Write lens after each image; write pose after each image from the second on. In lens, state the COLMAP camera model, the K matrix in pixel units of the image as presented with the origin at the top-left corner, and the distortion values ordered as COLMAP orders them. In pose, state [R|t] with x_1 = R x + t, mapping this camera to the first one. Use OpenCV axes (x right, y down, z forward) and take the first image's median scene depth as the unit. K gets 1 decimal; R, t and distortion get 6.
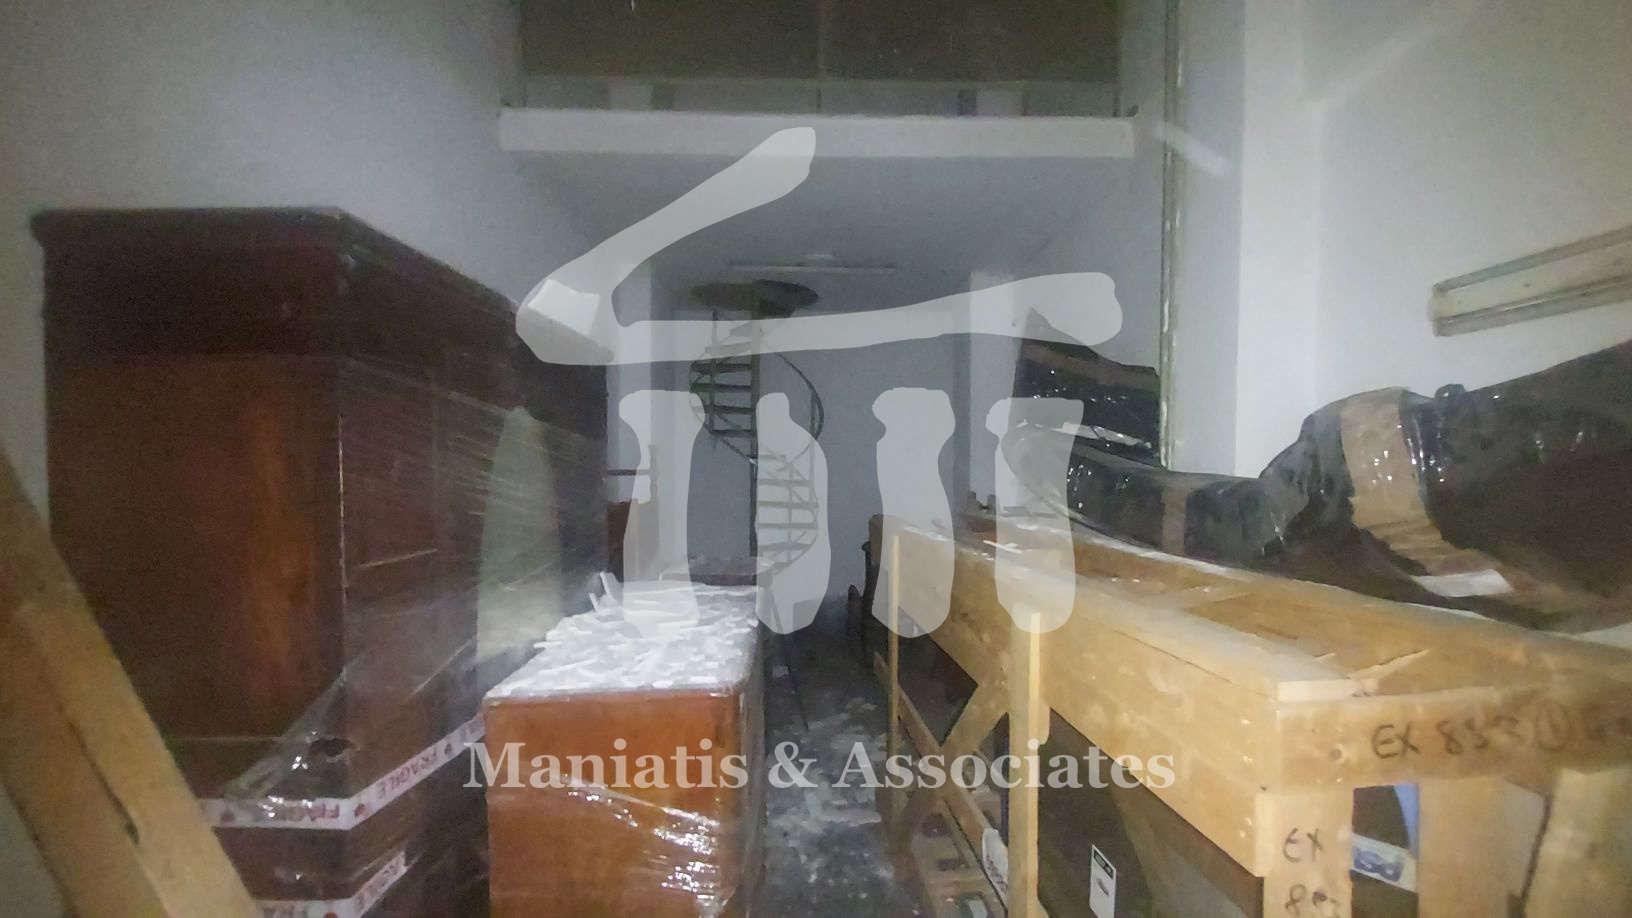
lens RADIAL K [[651.6, 0, 841.0], [0, 651.6, 474.3], [0, 0, 1]] dist [-0.000642, 0.002794]
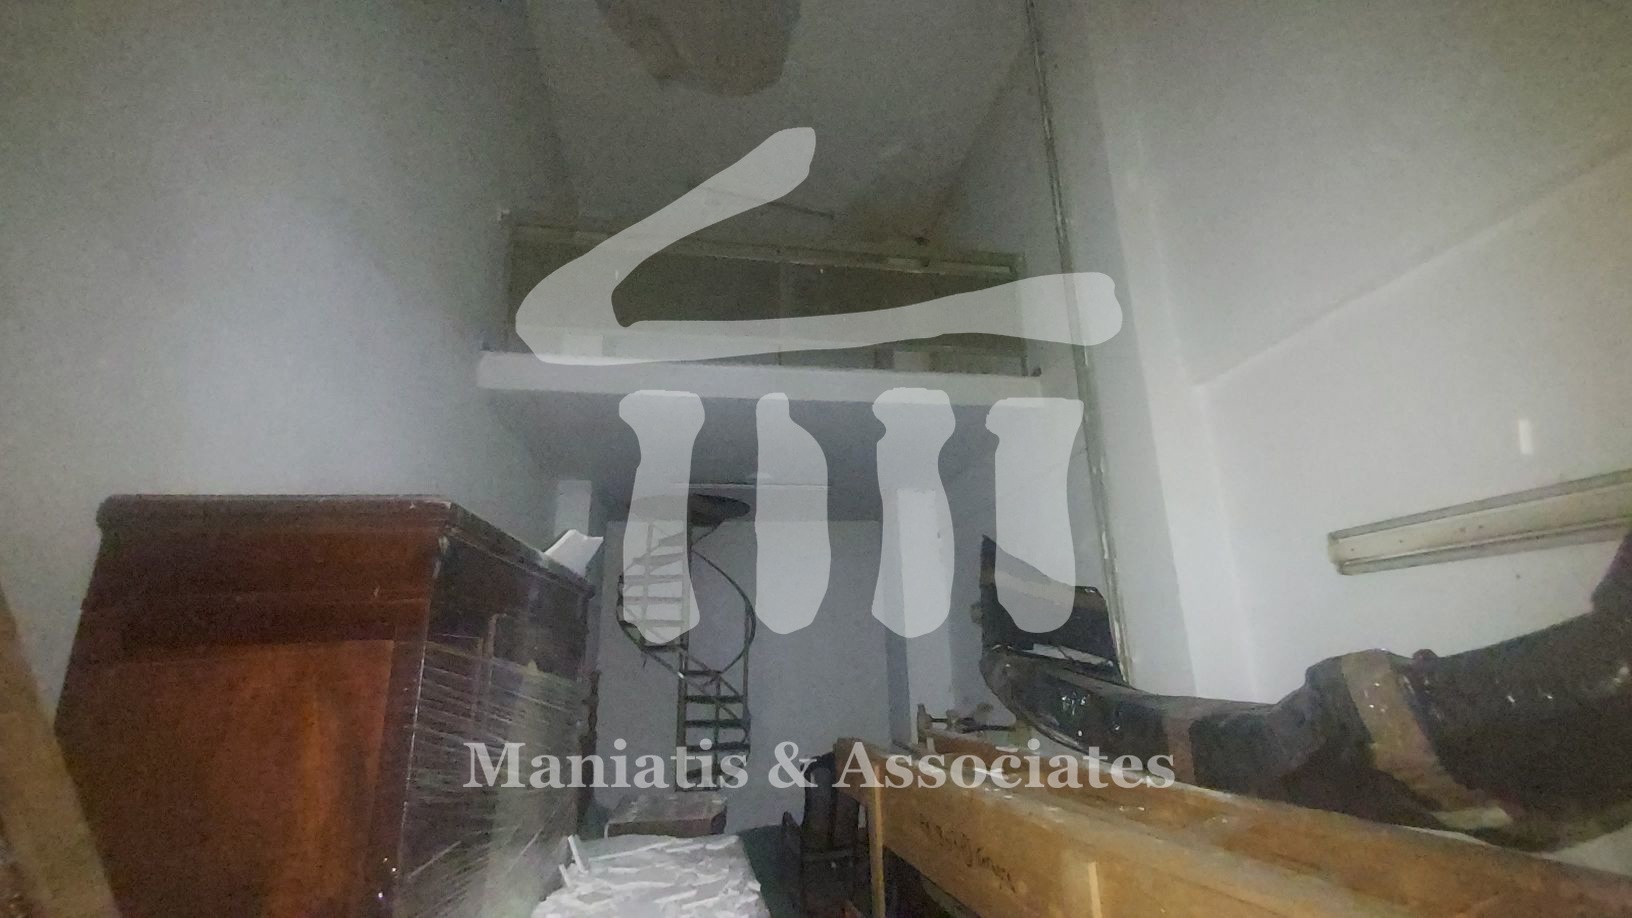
lens RADIAL K [[651.6, 0, 841.0], [0, 651.6, 474.3], [0, 0, 1]] dist [-0.000642, 0.002794]
pose [[0.986484, 0.005909, 0.163752, -0.221472], [0.041474, 0.957806, -0.284409, -0.081565], [-0.158523, 0.287356, 0.944615, -0.070844]]
